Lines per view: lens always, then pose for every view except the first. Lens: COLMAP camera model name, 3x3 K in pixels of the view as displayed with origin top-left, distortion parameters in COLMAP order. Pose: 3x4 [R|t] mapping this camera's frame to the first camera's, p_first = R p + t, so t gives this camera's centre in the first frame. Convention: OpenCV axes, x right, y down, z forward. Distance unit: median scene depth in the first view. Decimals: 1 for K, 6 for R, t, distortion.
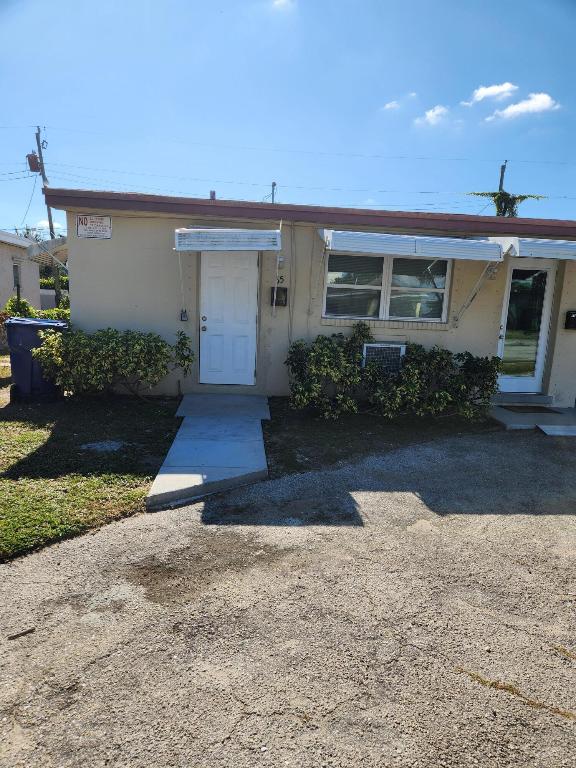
lens RADIAL K [[490.8, 0, 288.0], [0, 490.8, 384.0], [0, 0, 1]] dist [0.069883, -0.050398]
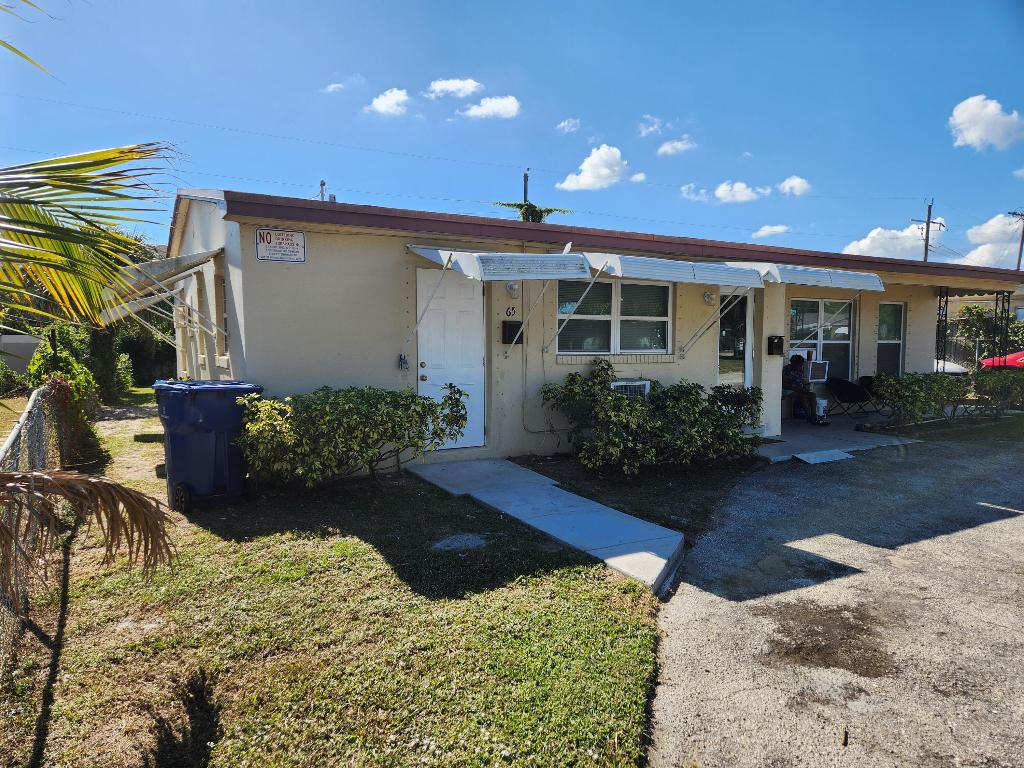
lens RADIAL K [[654.4, 0, 485.9], [0, 654.4, 388.4], [0, 0, 1]] dist [0.069883, -0.050398]
pose [[0.915342, -0.072210, 0.396150, -0.510651], [0.103599, 0.992904, -0.058391, -0.029828], [-0.389123, 0.094489, 0.916327, 0.047703]]
